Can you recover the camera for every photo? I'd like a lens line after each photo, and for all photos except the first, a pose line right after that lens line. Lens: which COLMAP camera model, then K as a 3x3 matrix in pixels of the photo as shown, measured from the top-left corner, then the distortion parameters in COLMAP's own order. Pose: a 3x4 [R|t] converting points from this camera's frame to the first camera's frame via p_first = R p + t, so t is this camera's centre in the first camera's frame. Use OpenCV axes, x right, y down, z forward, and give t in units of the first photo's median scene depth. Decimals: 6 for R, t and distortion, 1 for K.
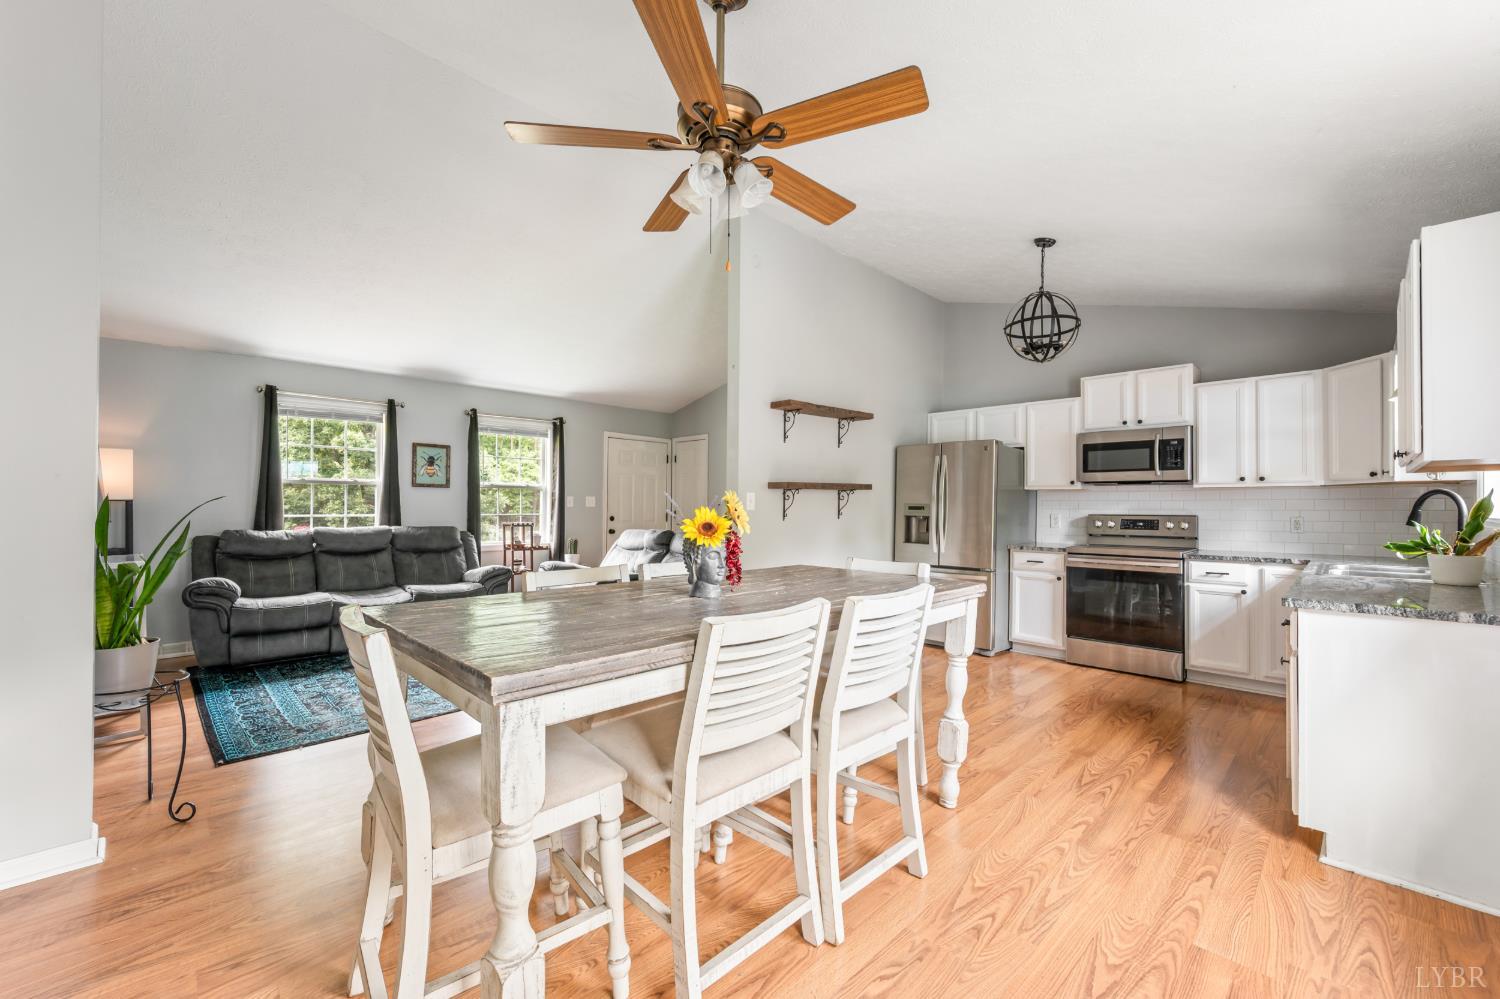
lens RADIAL K [[613.0, 0, 750.0], [0, 613.0, 499.5], [0, 0, 1]] dist [-0.002046, -0.000527]
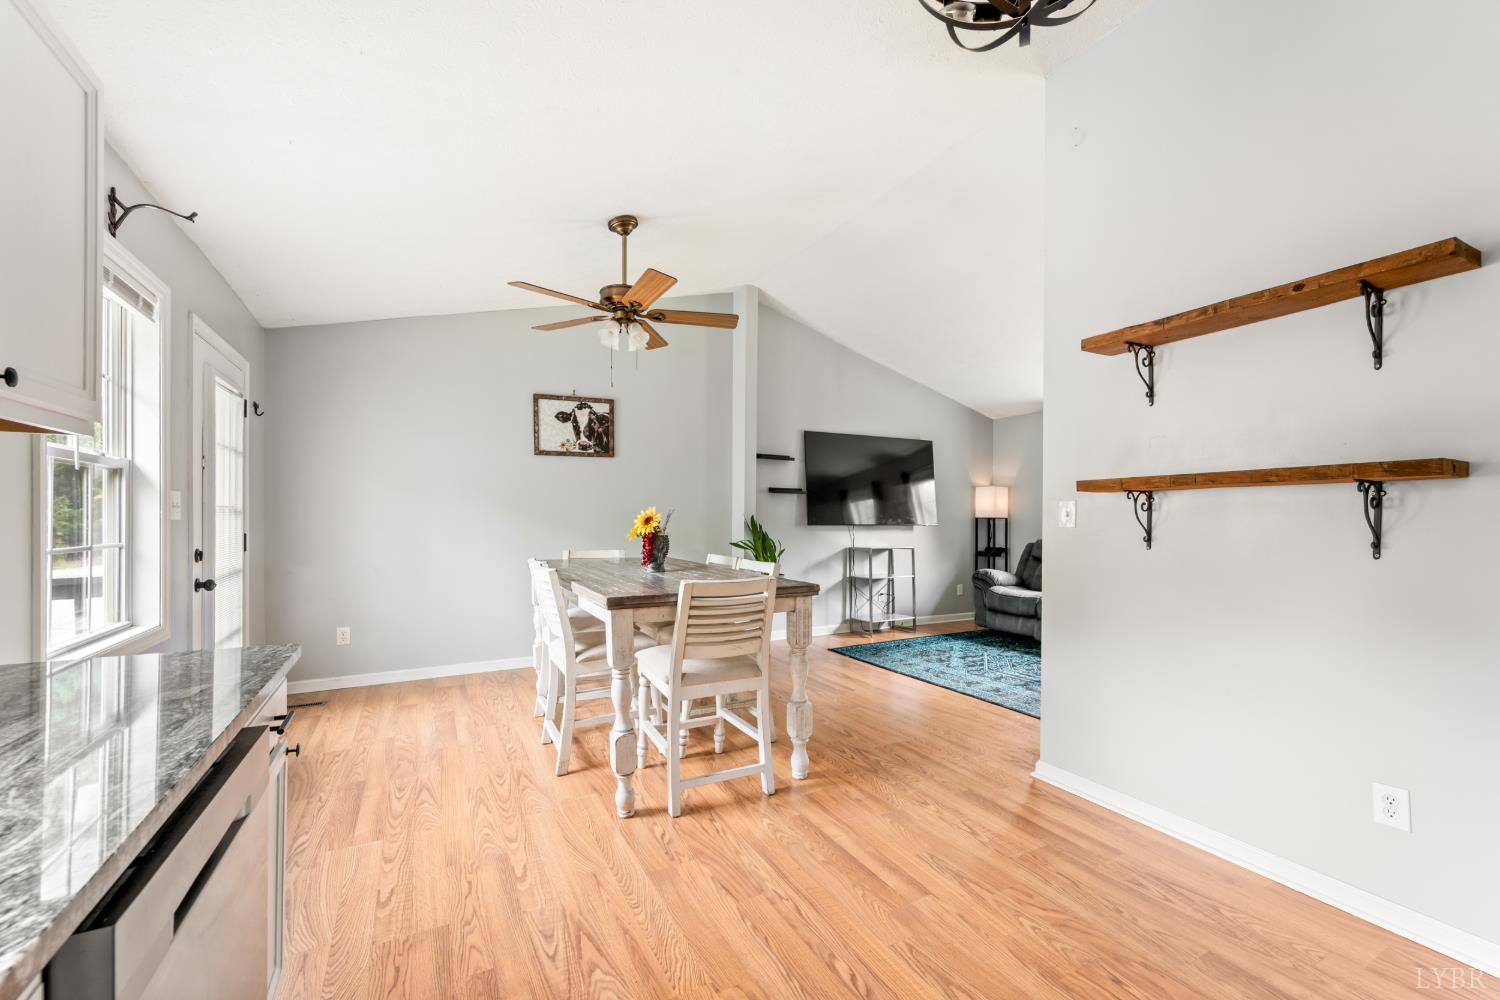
lens RADIAL K [[598.9, 0, 751.6], [0, 598.9, 520.7], [0, 0, 1]] dist [-0.001807, -0.000615]
pose [[-0.278867, -0.001130, -0.960329, 0.570537], [-0.000158, 0.999999, -0.001131, 0.009107], [0.960330, -0.000164, -0.278867, 0.695041]]
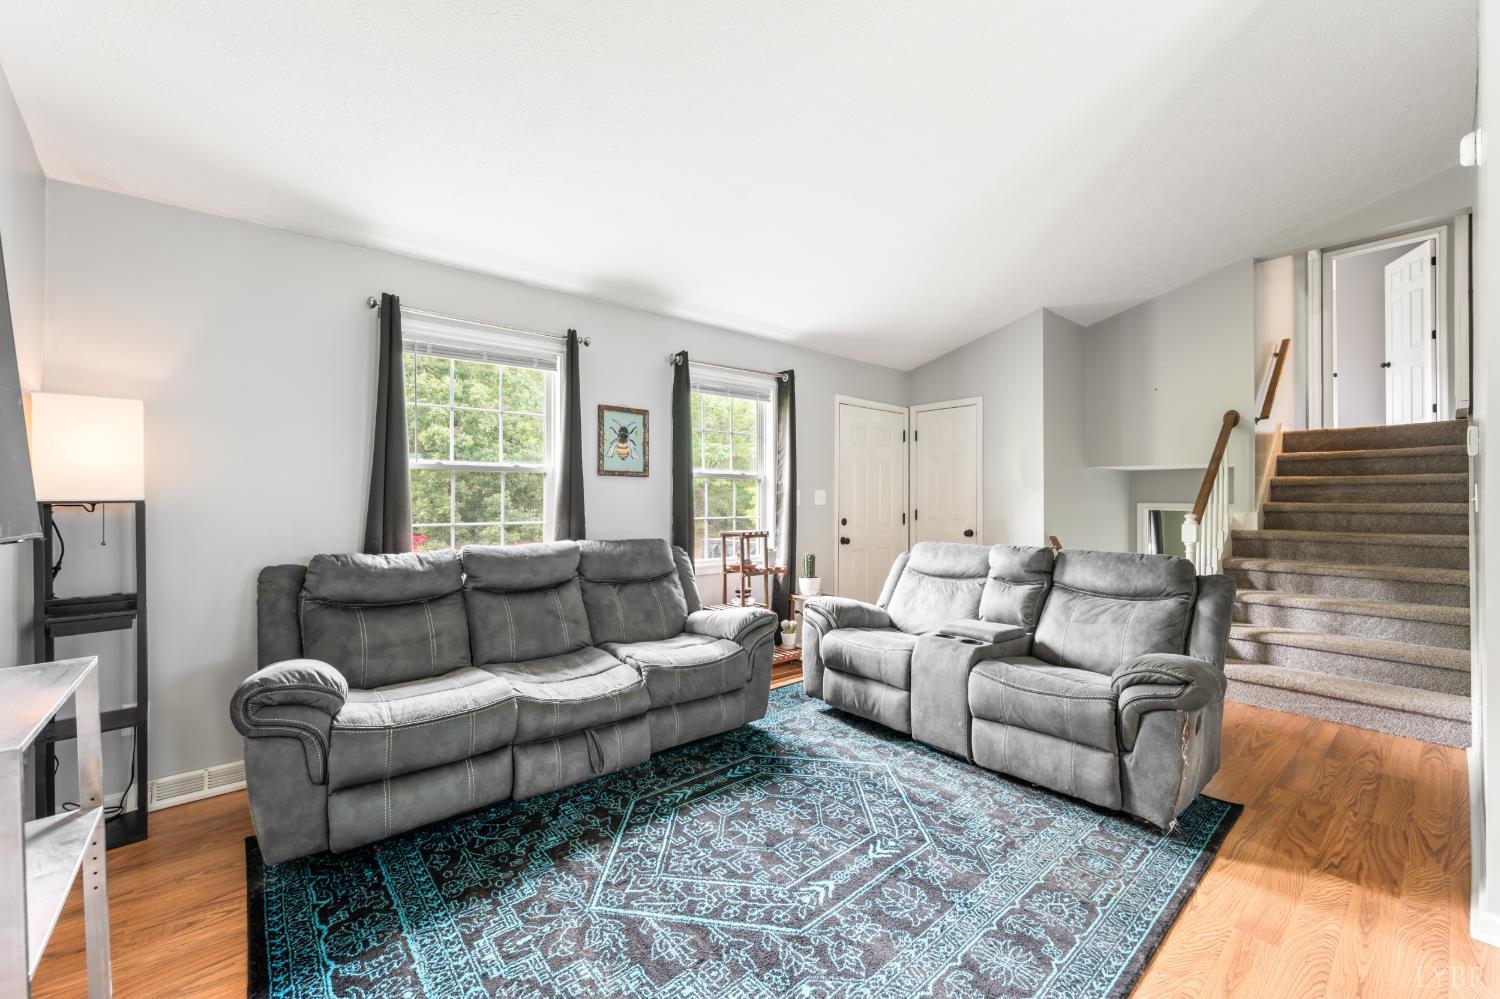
lens RADIAL K [[591.2, 0, 743.2], [0, 591.2, 493.7], [0, 0, 1]] dist [0.000250, 0.000008]
pose [[0.996802, -0.005841, -0.079702, -0.402156], [0.005942, 0.999982, 0.001025, -0.002326], [0.079694, -0.001495, 0.996818, 0.465639]]
